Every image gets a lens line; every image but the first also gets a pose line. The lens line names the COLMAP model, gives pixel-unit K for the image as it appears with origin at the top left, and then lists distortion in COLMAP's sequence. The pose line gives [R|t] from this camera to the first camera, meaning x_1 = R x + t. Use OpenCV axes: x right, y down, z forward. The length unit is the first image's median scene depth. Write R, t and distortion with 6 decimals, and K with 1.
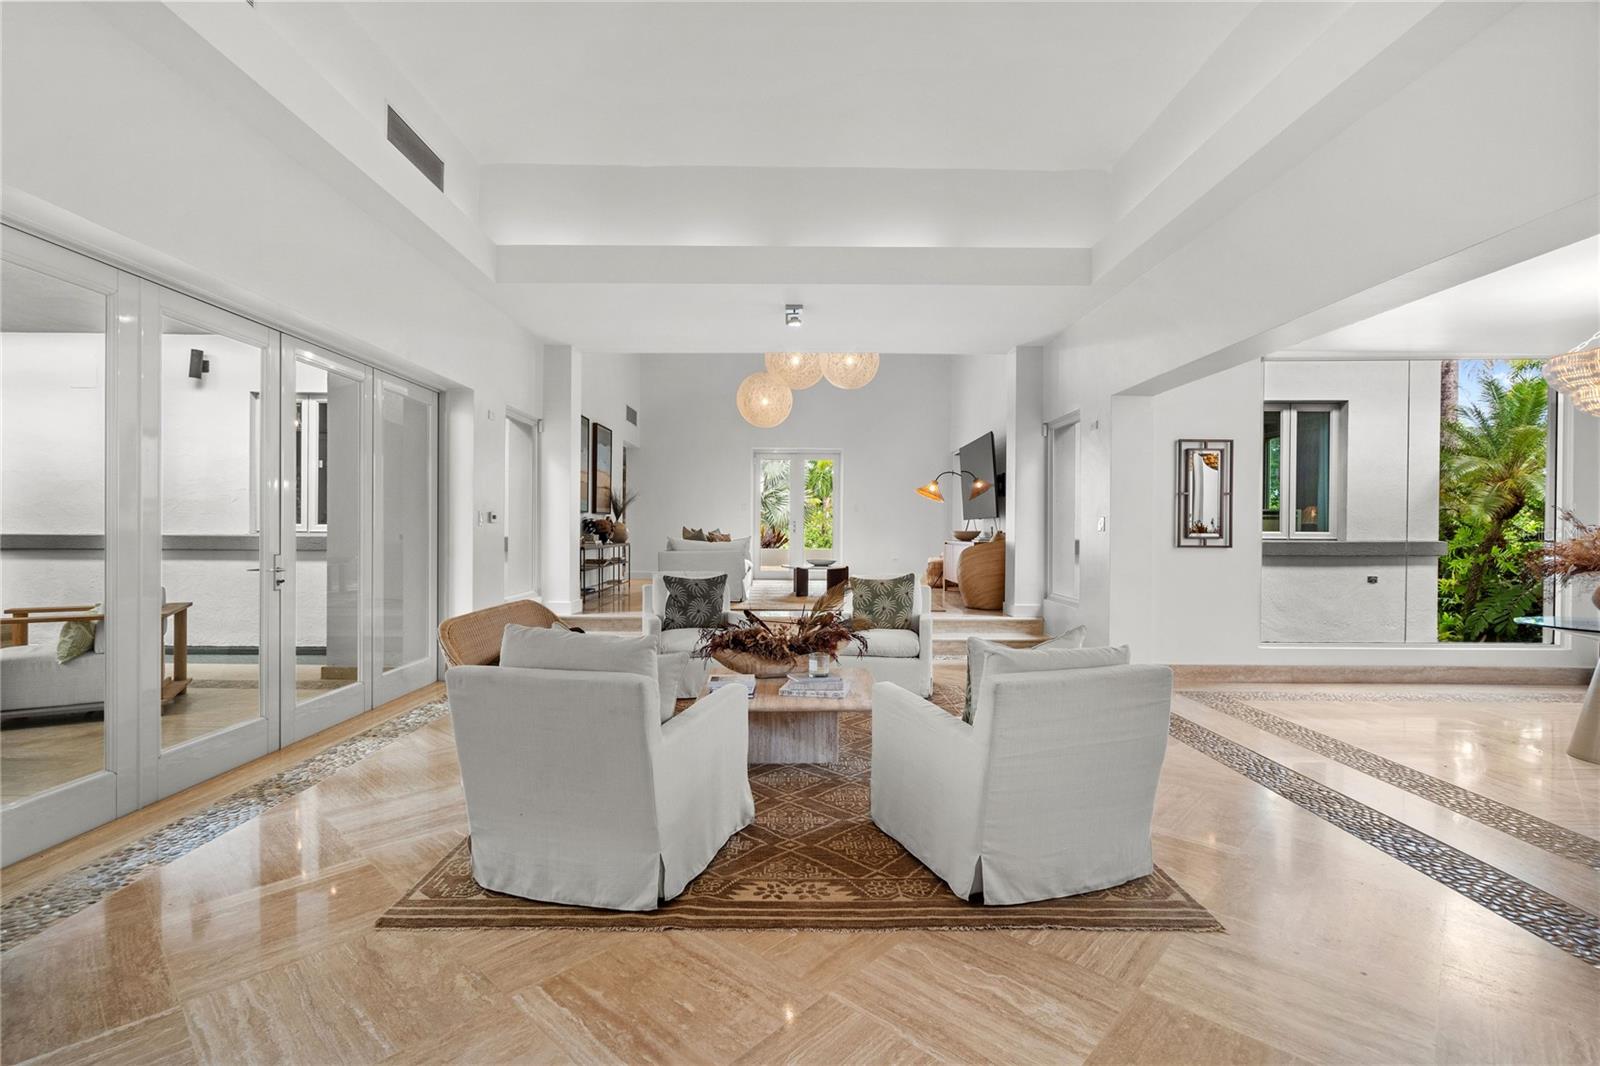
lens RADIAL K [[719.6, 0, 798.3], [0, 719.6, 535.9], [0, 0, 1]] dist [-0.000926, -0.000189]
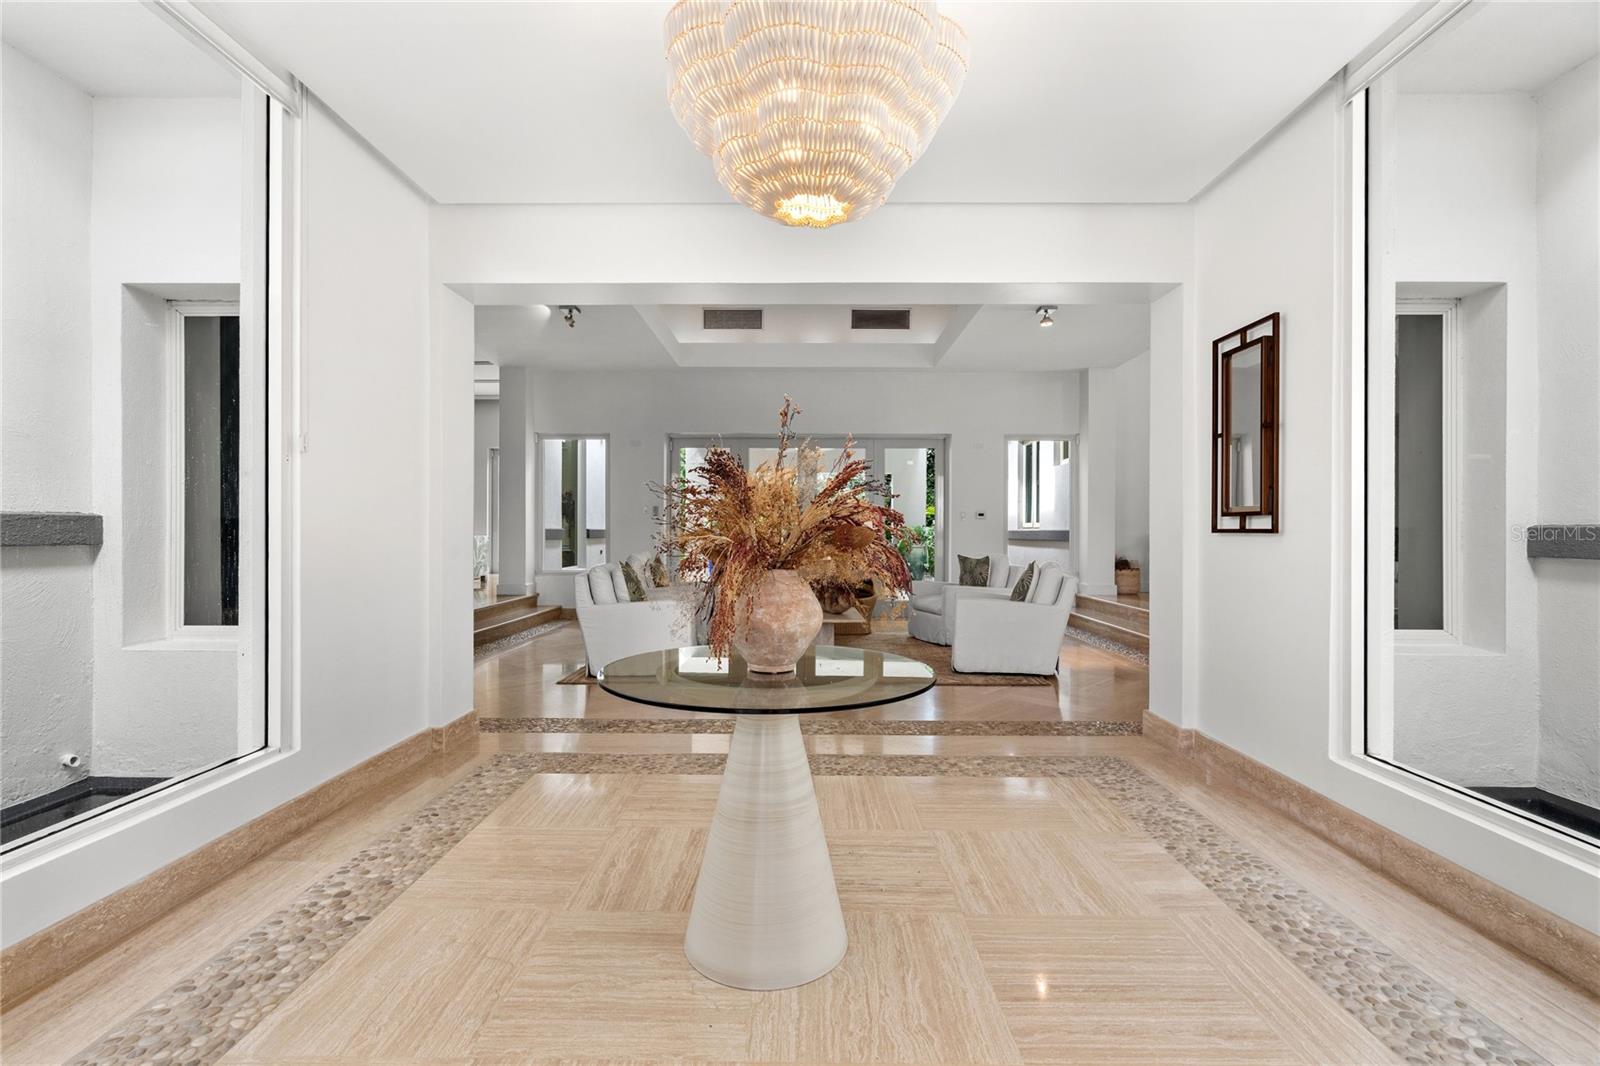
lens RADIAL K [[719.6, 0, 798.3], [0, 719.6, 535.9], [0, 0, 1]] dist [-0.000926, -0.000189]
pose [[-0.017858, -0.000723, -0.999840, 1.090459], [-0.014165, 0.999900, -0.000470, 0.023534], [0.999740, 0.014154, -0.017867, 0.681009]]
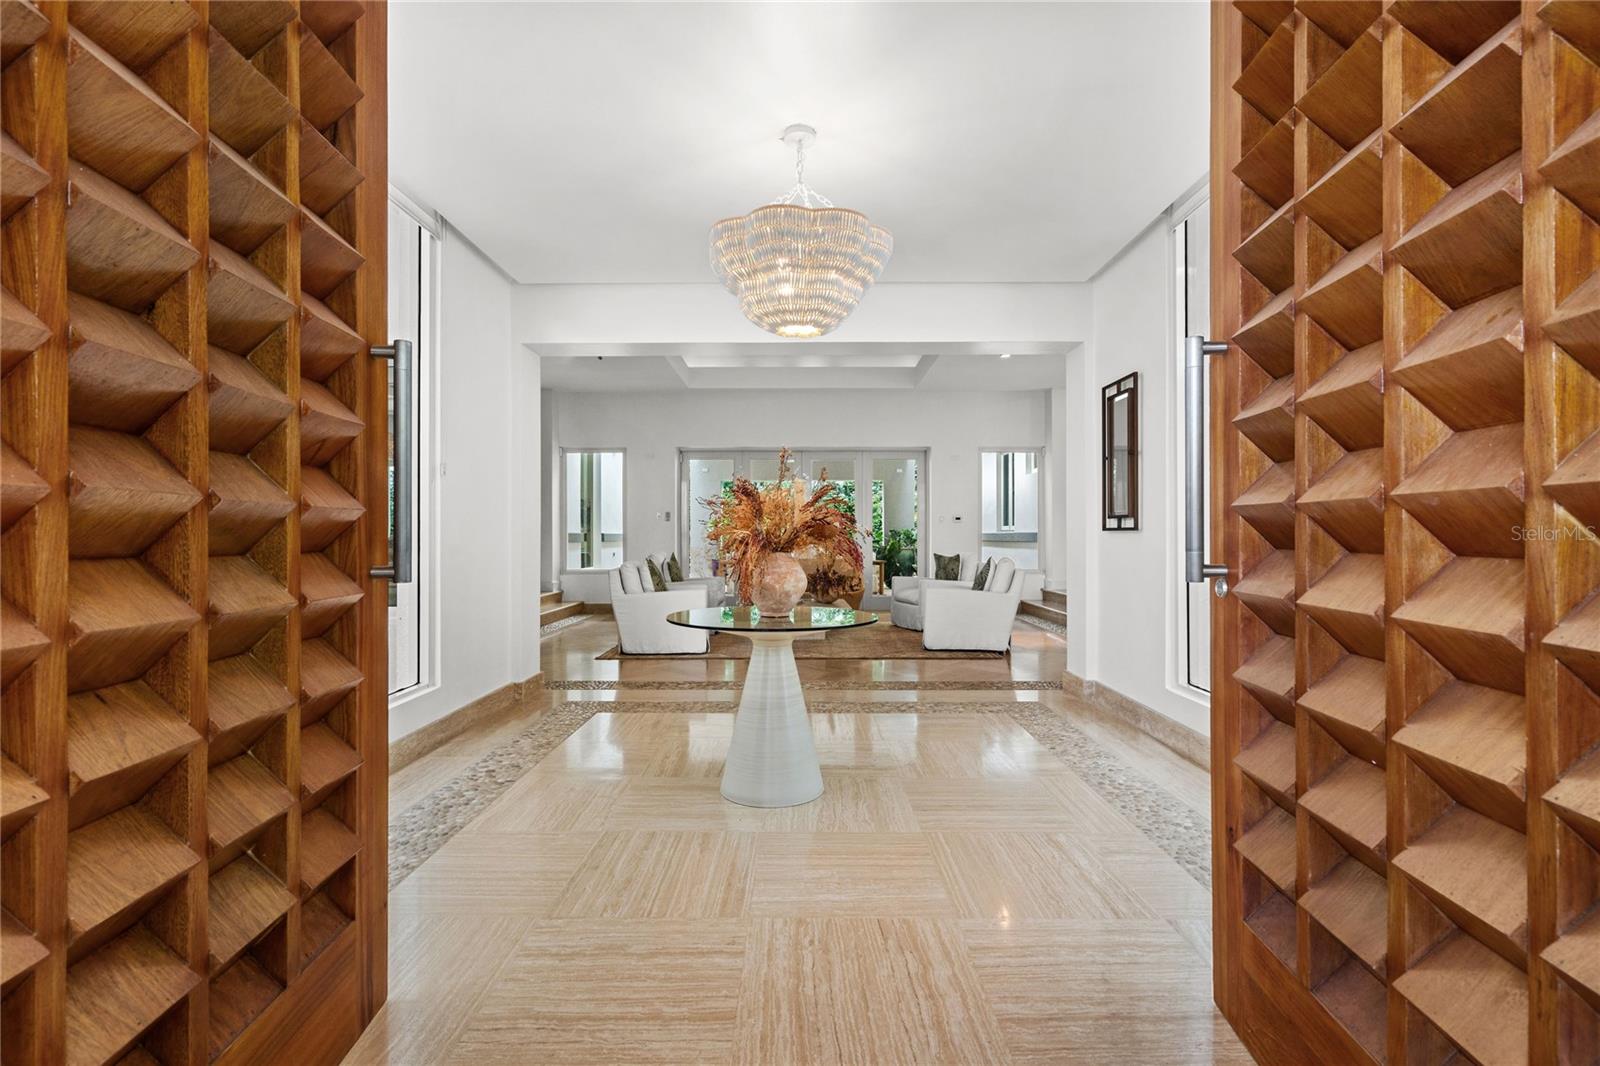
lens RADIAL K [[719.6, 0, 798.3], [0, 719.6, 535.9], [0, 0, 1]] dist [-0.000926, -0.000189]
pose [[-0.015188, -0.007391, -0.999857, 1.276093], [-0.010135, 0.999922, -0.007238, 0.030208], [0.999833, 0.010024, -0.015262, 0.687751]]
